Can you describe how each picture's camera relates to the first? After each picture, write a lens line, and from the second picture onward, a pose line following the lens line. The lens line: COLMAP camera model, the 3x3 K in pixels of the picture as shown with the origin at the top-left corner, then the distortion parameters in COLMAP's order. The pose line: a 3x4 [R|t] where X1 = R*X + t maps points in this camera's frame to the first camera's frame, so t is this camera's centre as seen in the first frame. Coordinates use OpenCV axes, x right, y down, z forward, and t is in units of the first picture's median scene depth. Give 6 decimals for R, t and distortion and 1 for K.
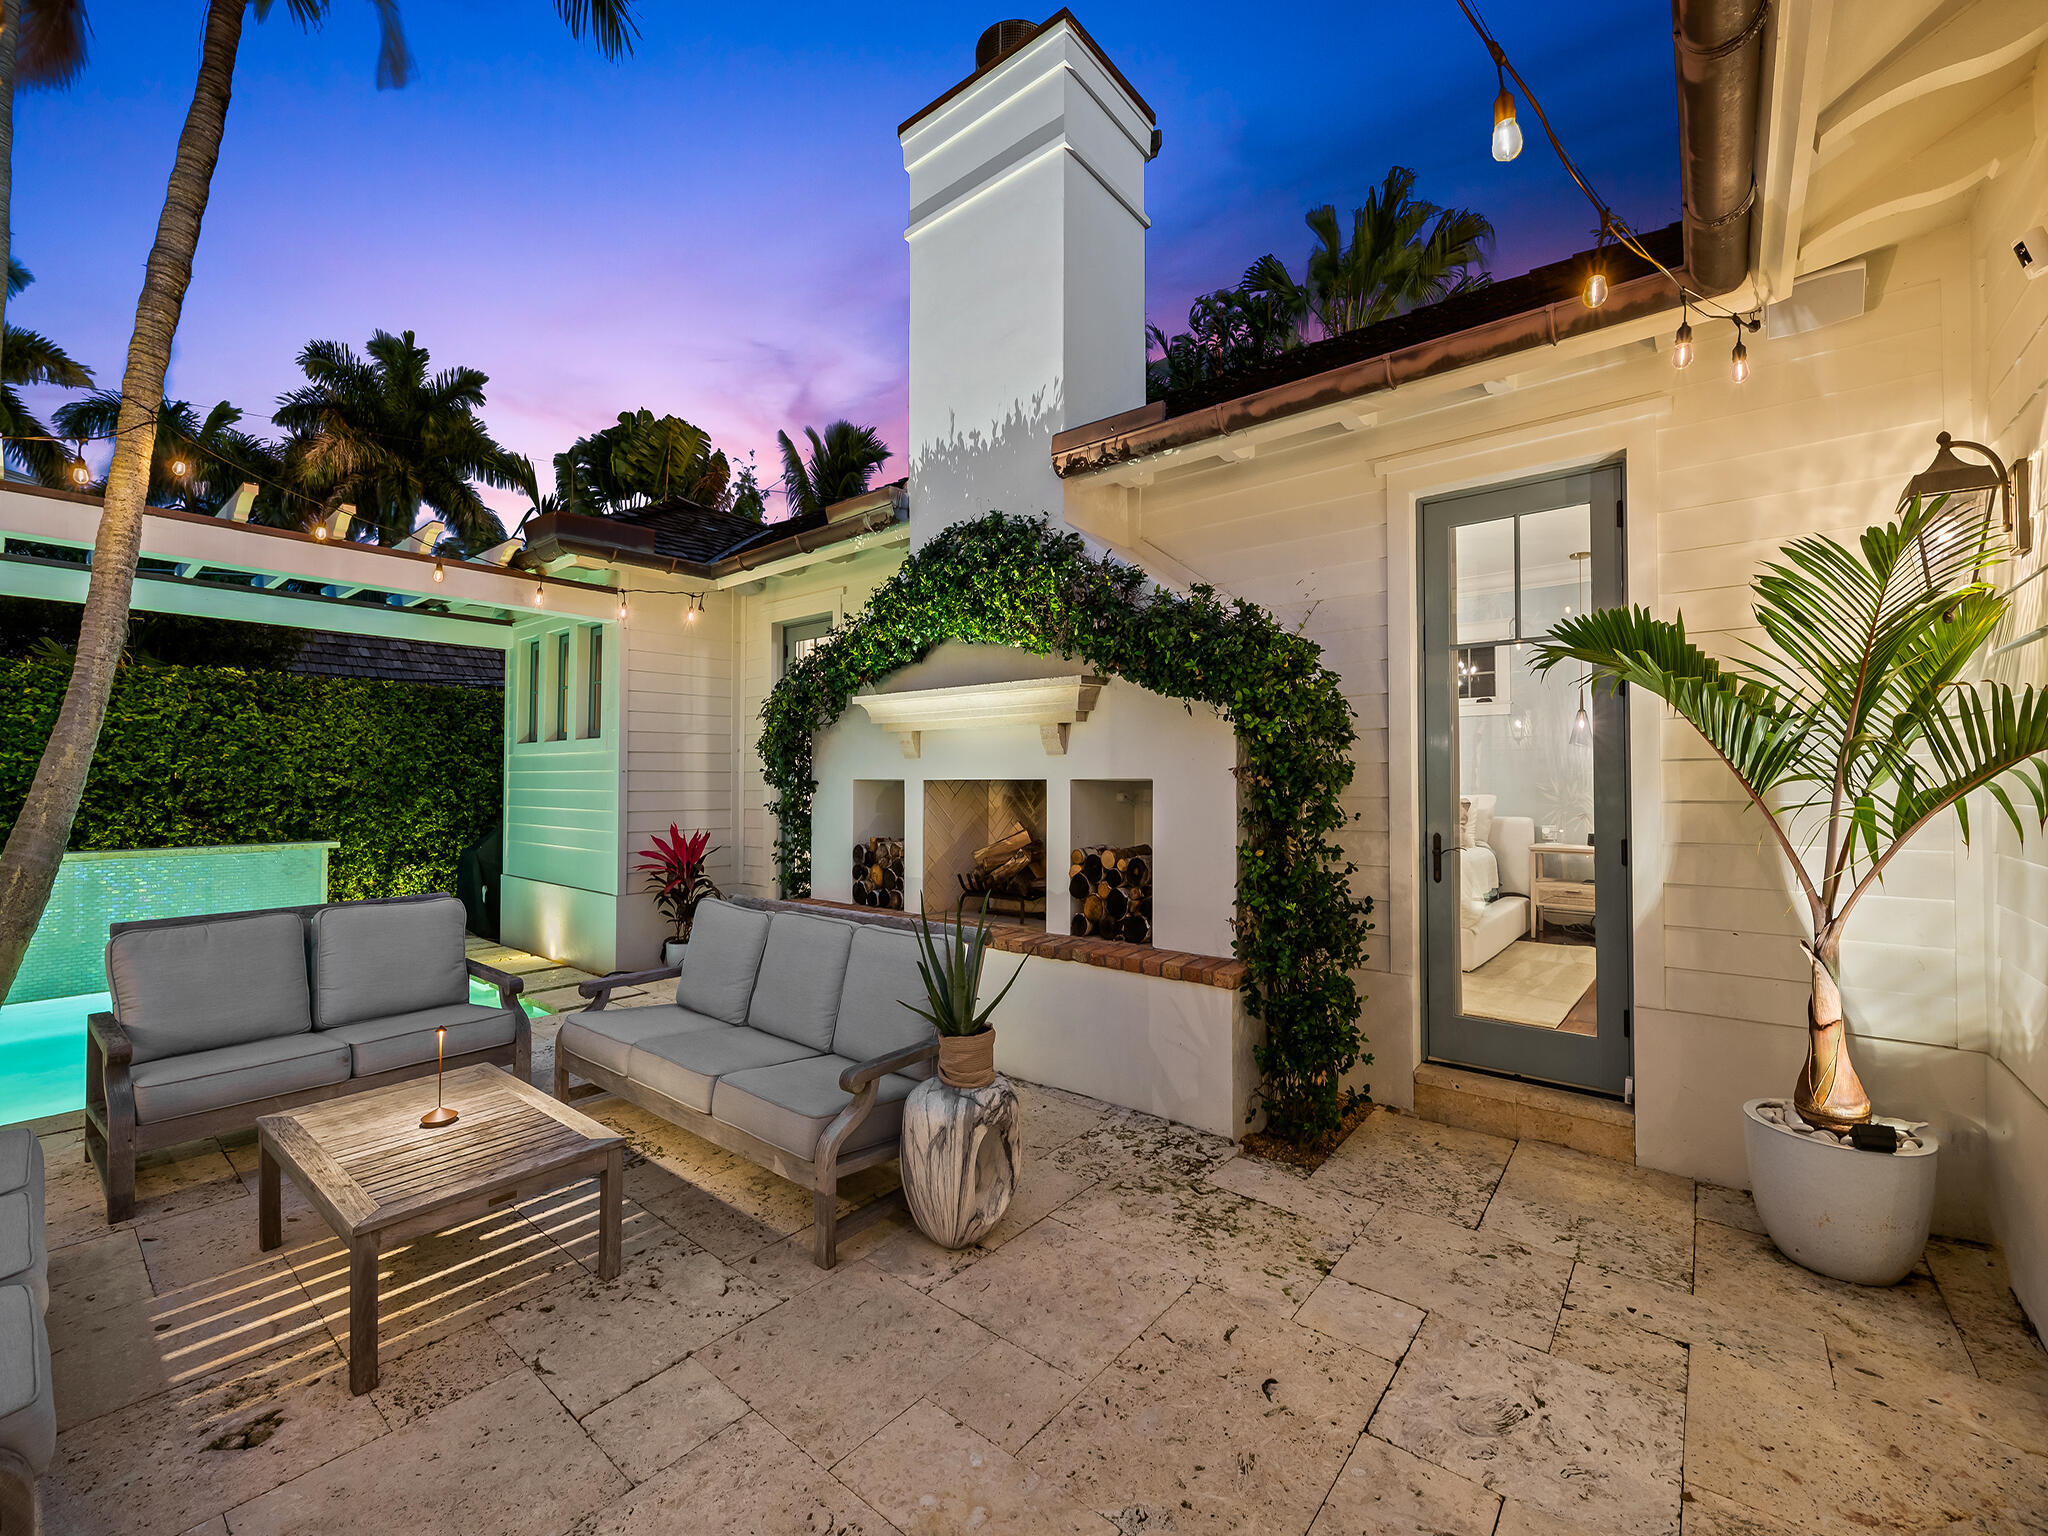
lens RADIAL K [[840.8, 0, 1022.7], [0, 840.8, 766.9], [0, 0, 1]] dist [0.013420, -0.008001]
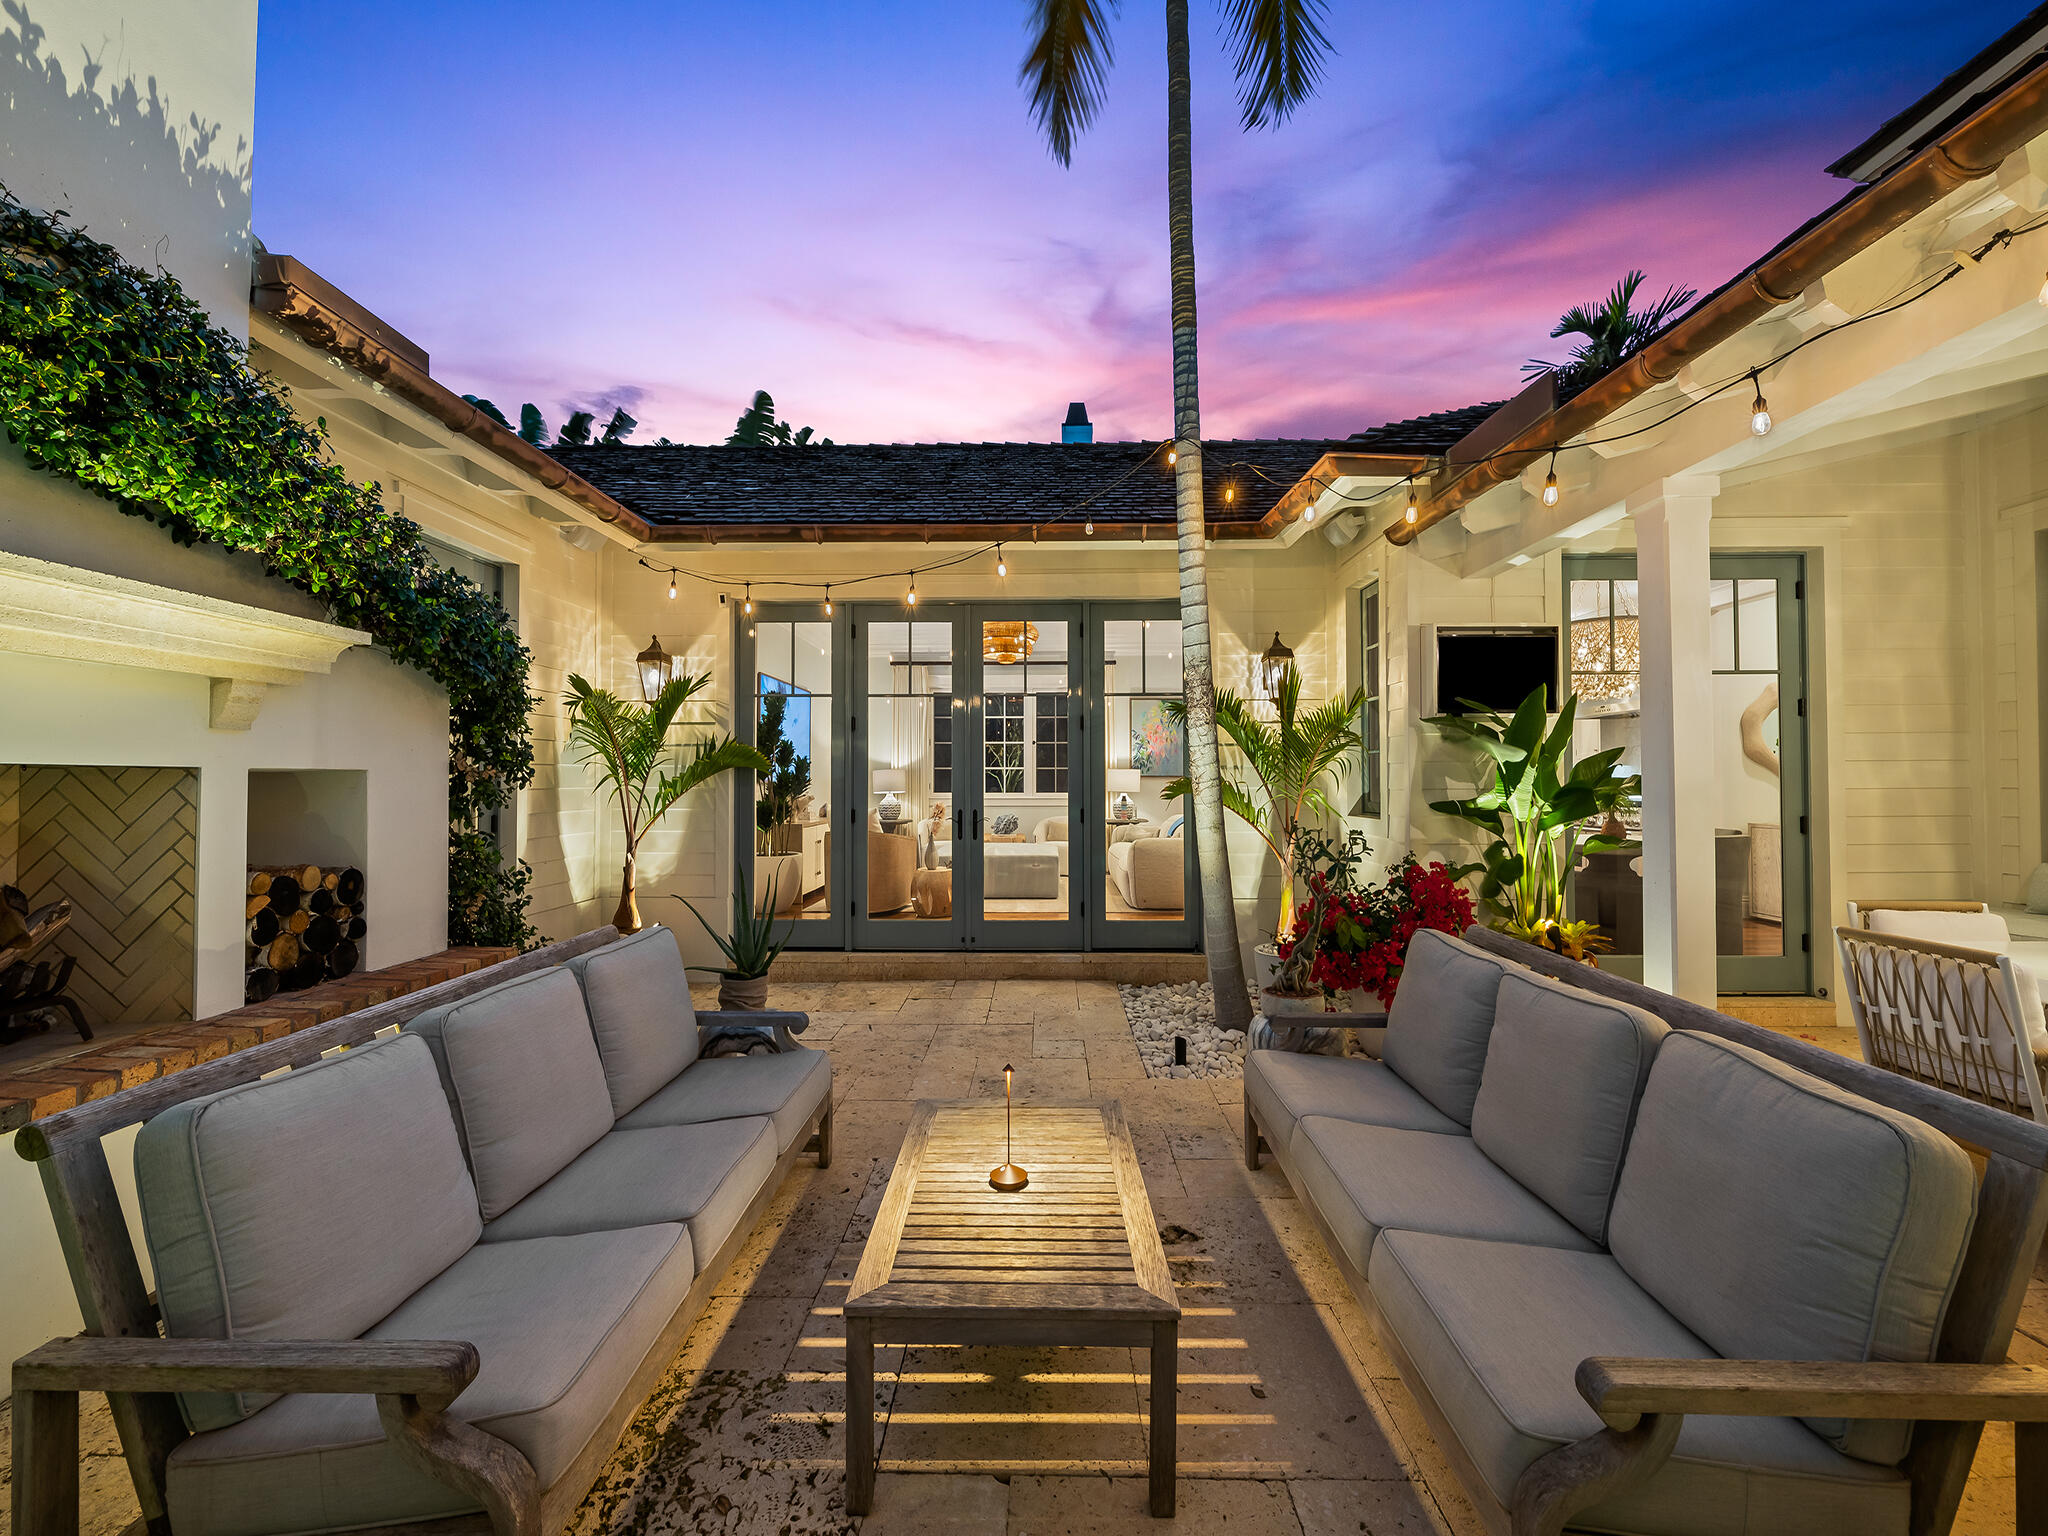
lens RADIAL K [[815.5, 0, 1028.7], [0, 815.5, 767.0], [0, 0, 1]] dist [-0.000264, -0.000542]
pose [[-0.619855, 0.014900, 0.784575, -0.670057], [-0.013972, 0.999452, -0.030020, 0.019845], [-0.784592, -0.029571, -0.619307, 0.749297]]
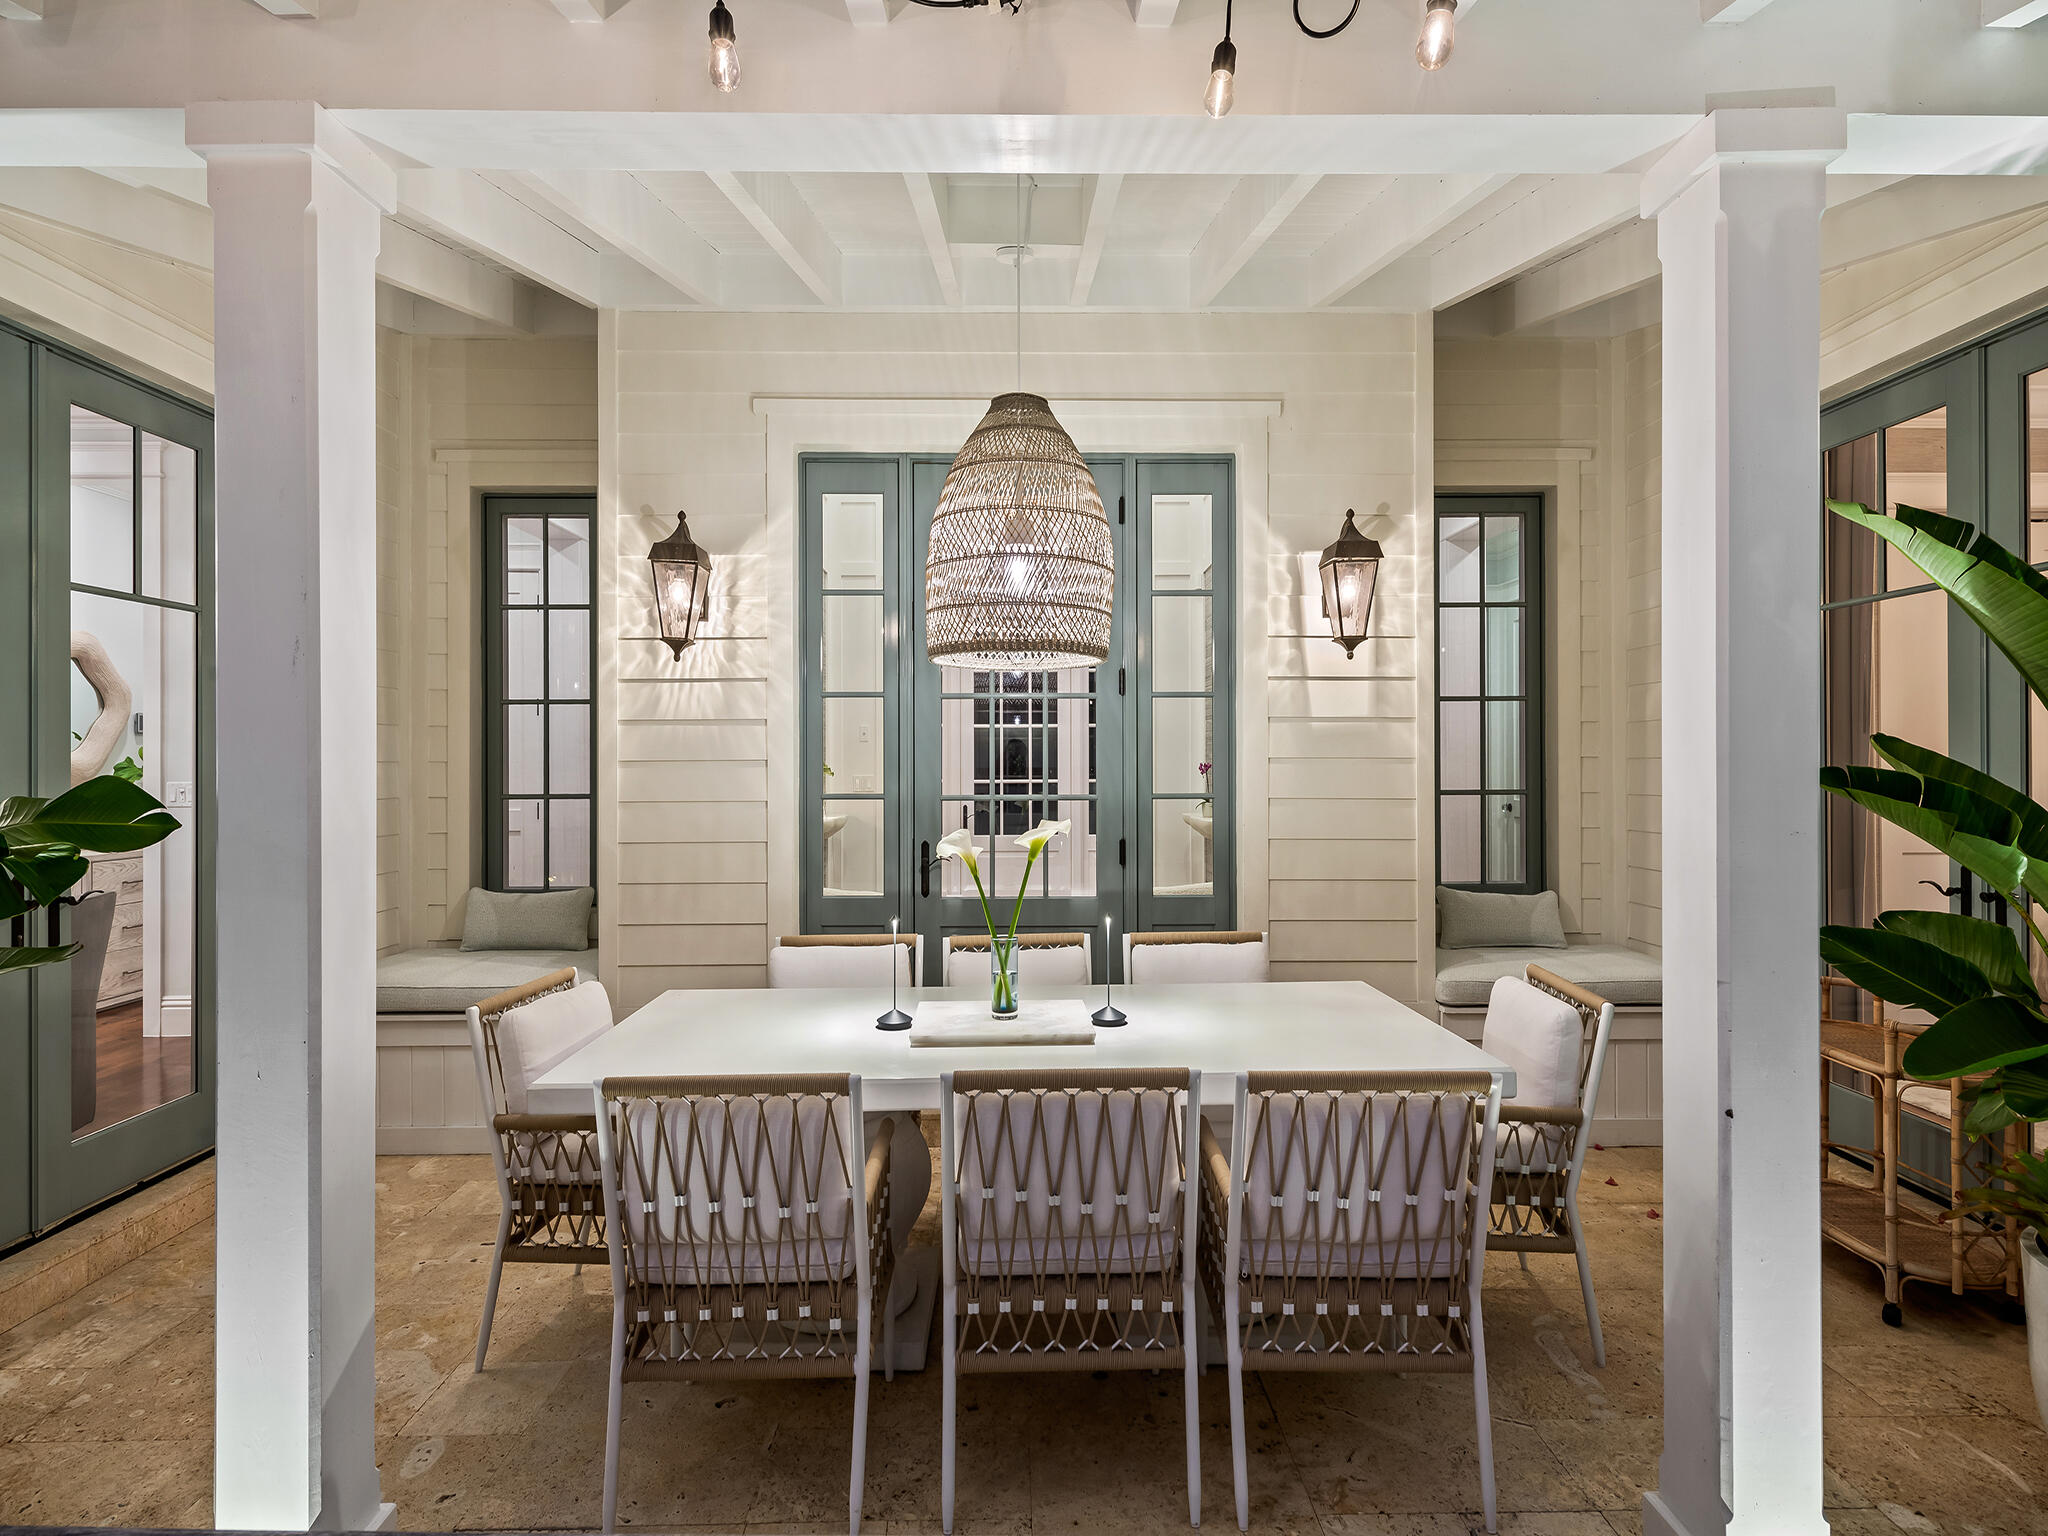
lens RADIAL K [[1018.6, 0, 1020.6], [0, 1018.6, 753.8], [0, 0, 1]] dist [0.025442, -0.000095]
pose [[-0.764390, -0.001816, -0.644752, -0.452516], [0.014328, 0.999701, -0.019803, -0.009907], [0.644595, -0.024375, -0.764135, 0.391967]]
